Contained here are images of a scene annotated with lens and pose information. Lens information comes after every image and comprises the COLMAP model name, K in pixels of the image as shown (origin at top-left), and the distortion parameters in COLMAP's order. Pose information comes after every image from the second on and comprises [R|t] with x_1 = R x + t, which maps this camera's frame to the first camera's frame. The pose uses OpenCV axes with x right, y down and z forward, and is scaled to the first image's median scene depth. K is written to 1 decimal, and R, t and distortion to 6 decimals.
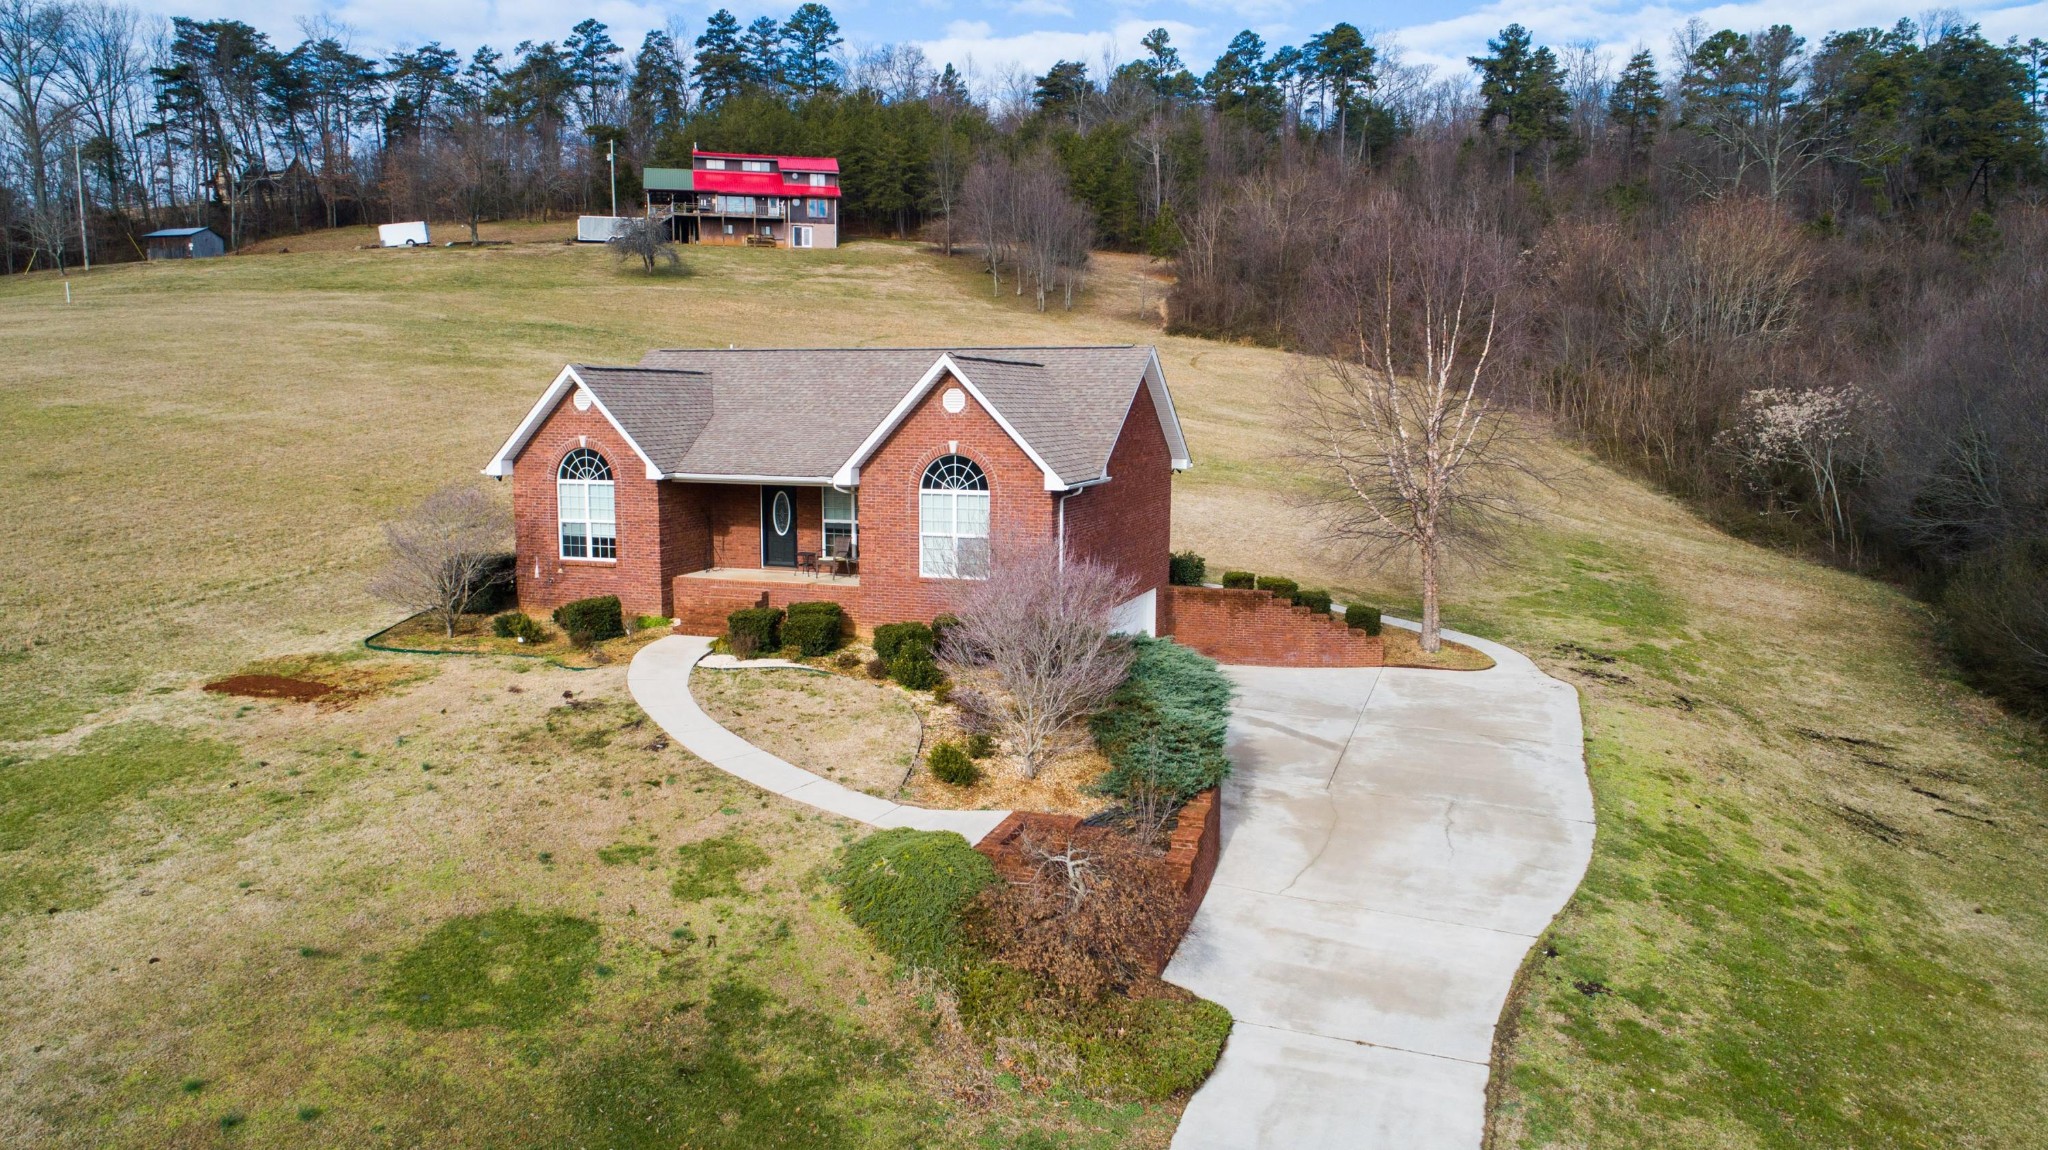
lens RADIAL K [[1379.2, 0, 1031.0], [0, 1379.2, 571.9], [0, 0, 1]] dist [-0.010647, 0.008288]
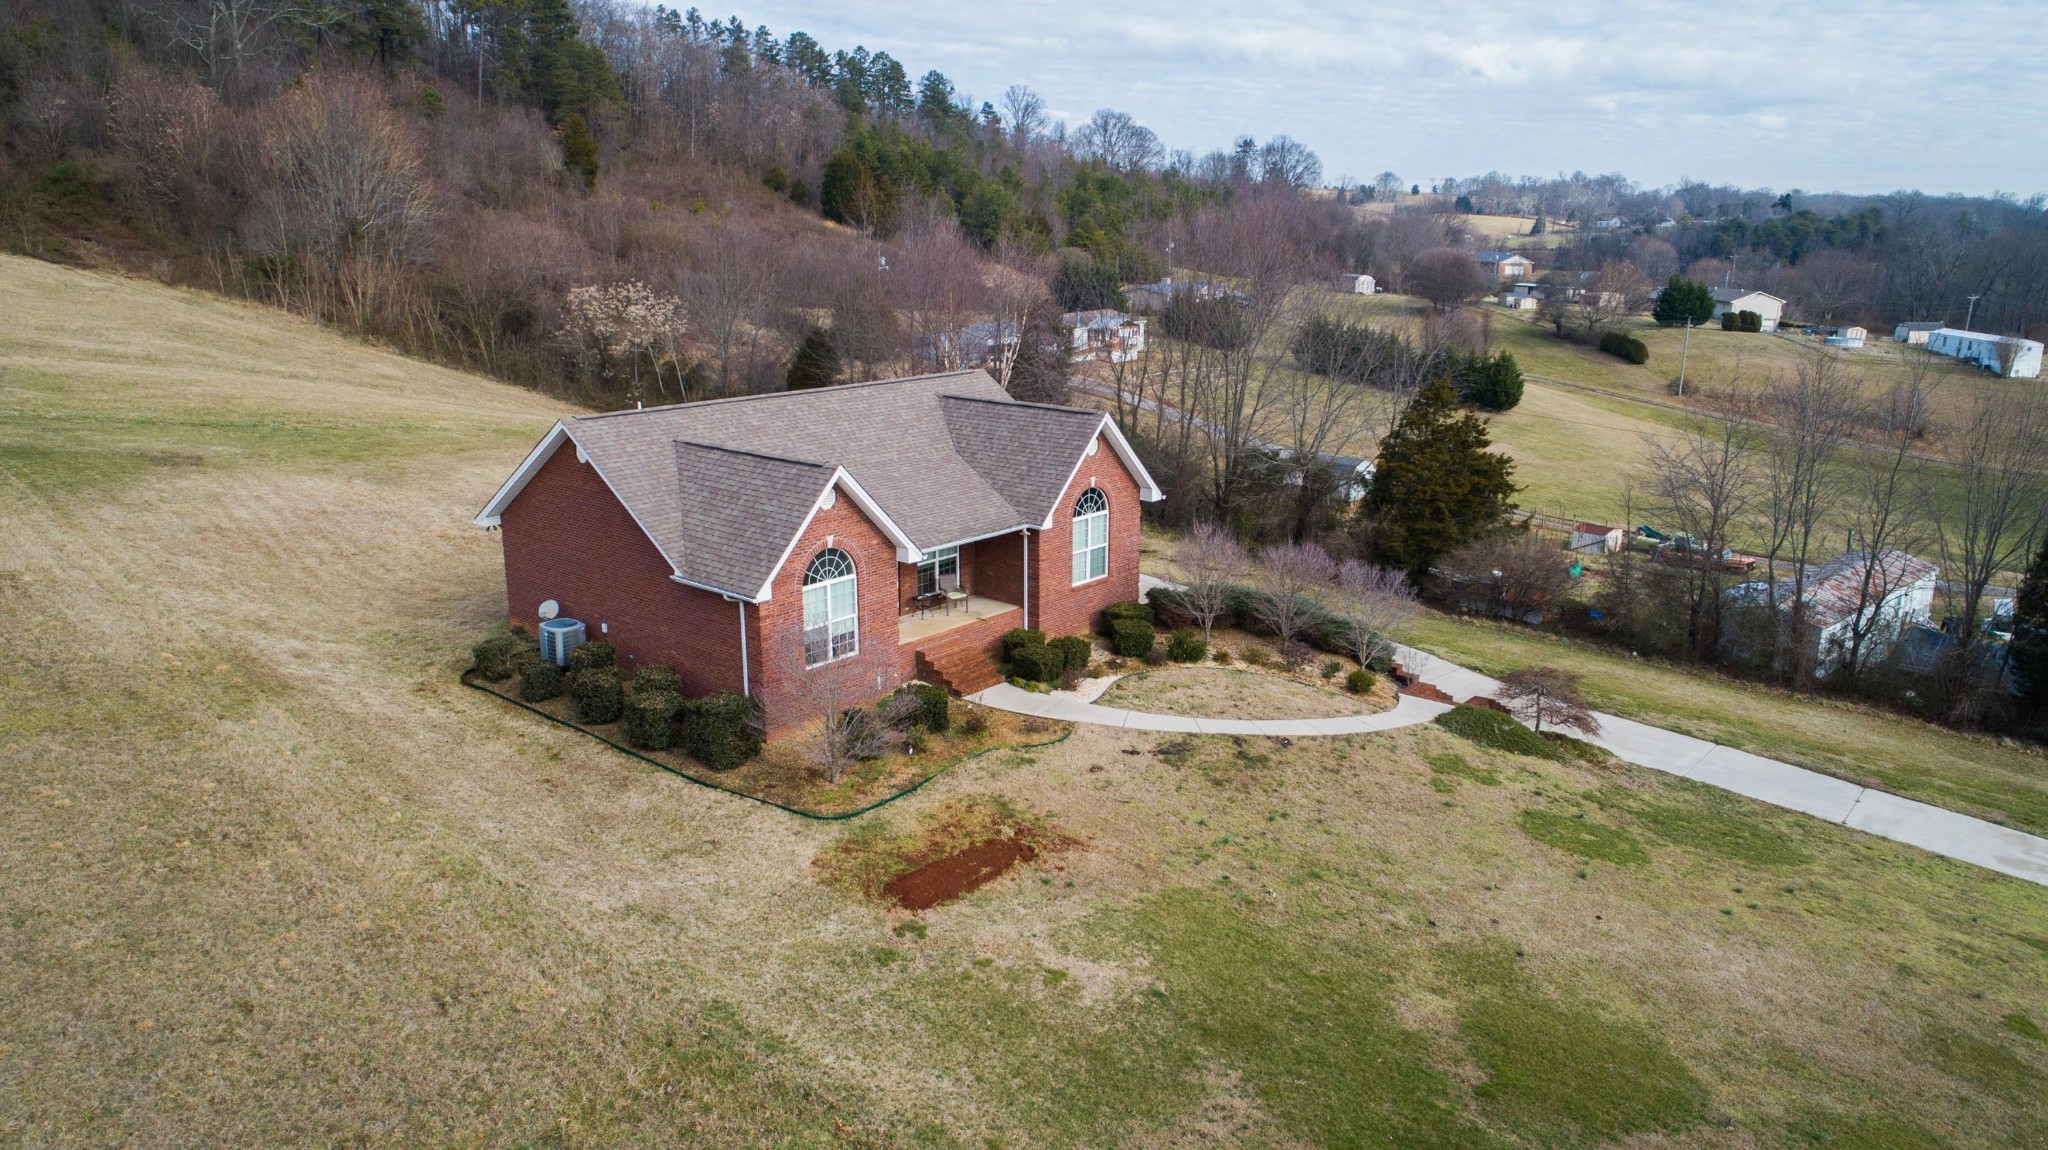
lens RADIAL K [[1379.2, 0, 1031.0], [0, 1379.2, 571.9], [0, 0, 1]] dist [-0.010647, 0.008288]
pose [[0.370941, -0.237753, 0.897706, -1.104724], [0.115596, 0.970975, 0.209392, -0.251391], [-0.921434, 0.026099, 0.387657, 0.497177]]
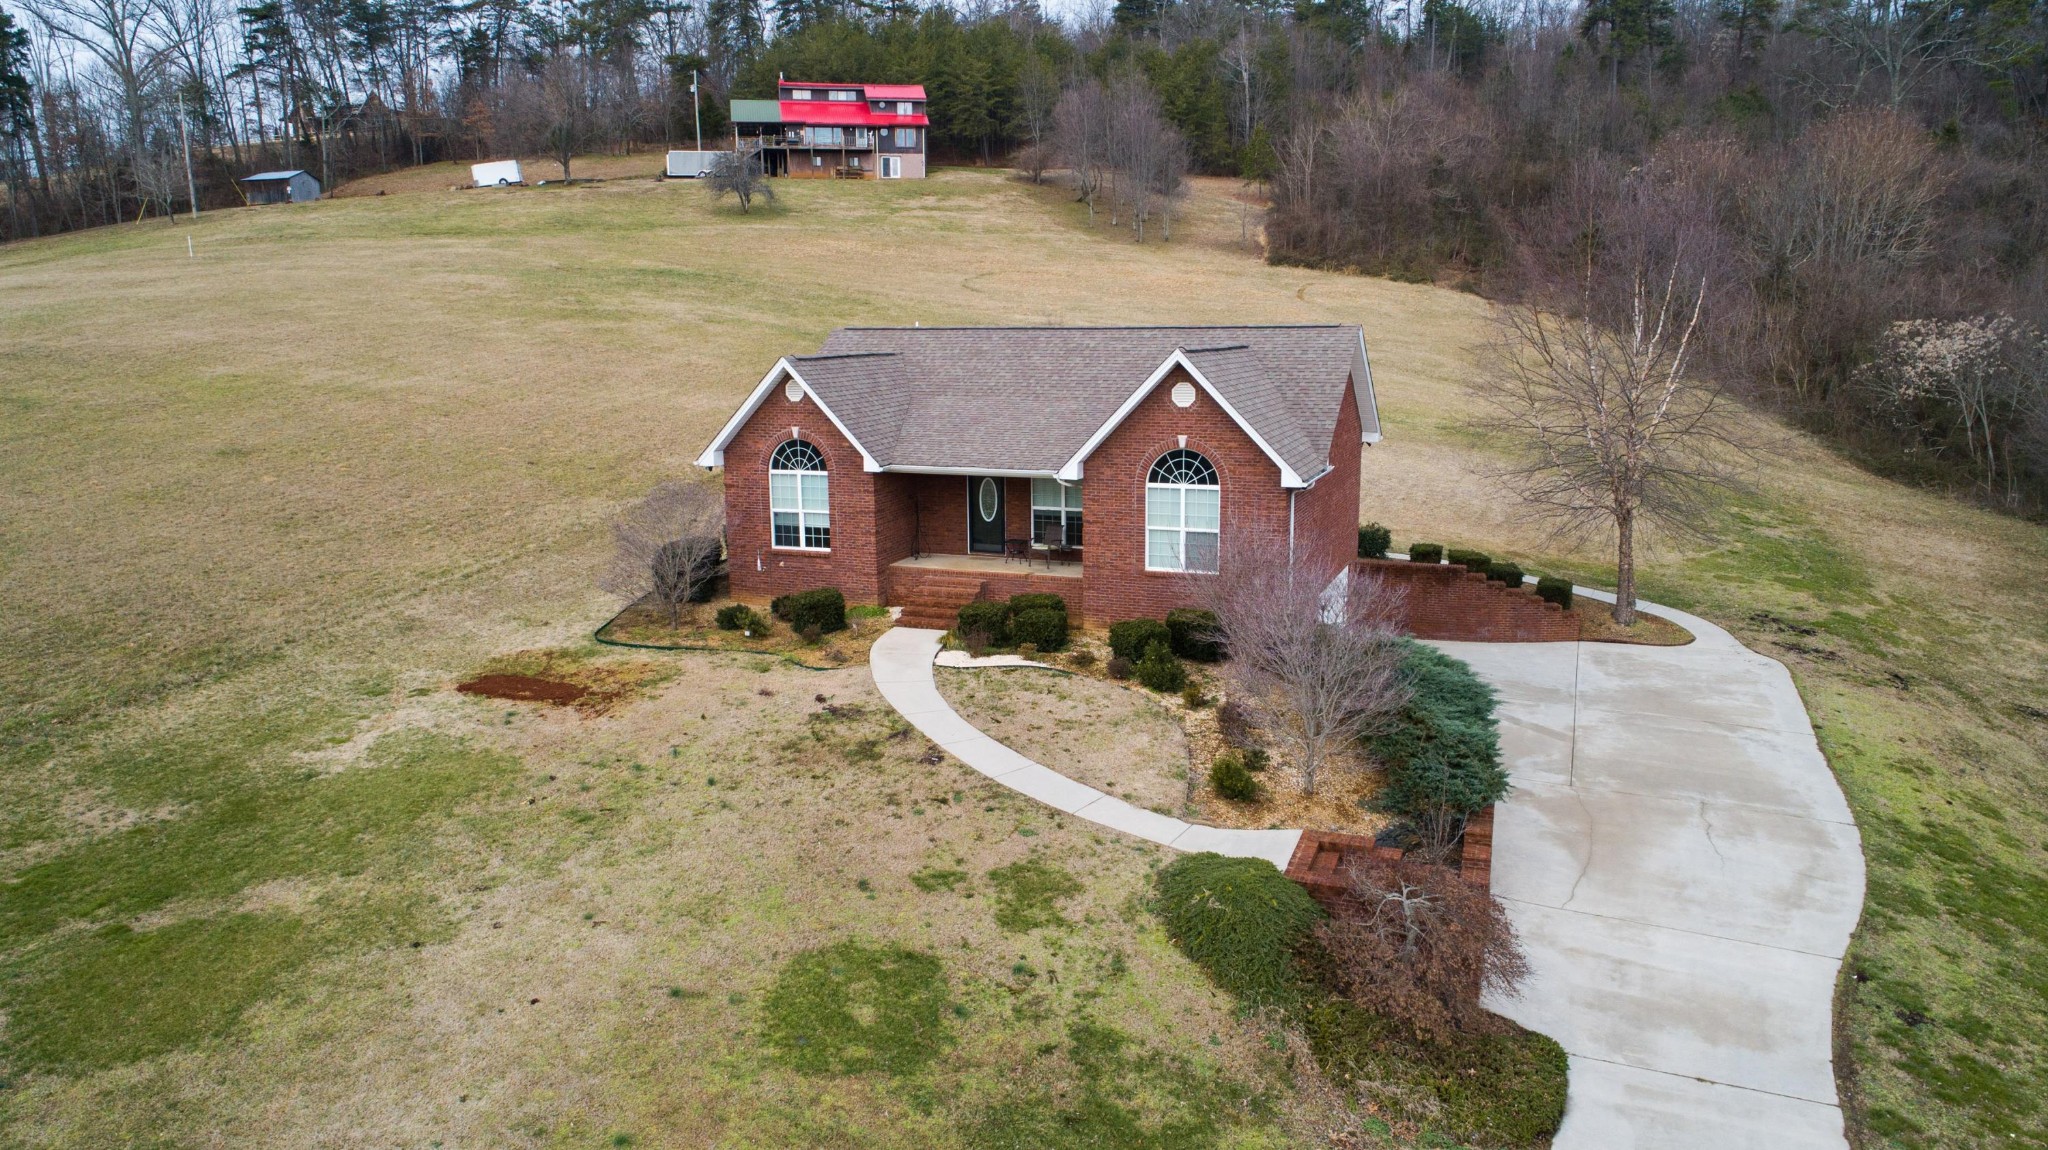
lens RADIAL K [[1379.2, 0, 1031.0], [0, 1379.2, 571.9], [0, 0, 1]] dist [-0.010647, 0.008288]
pose [[0.999122, -0.007819, -0.041166, -0.110874], [0.010322, 0.998087, 0.060953, -0.051736], [0.040611, -0.061324, 0.997291, -0.002055]]
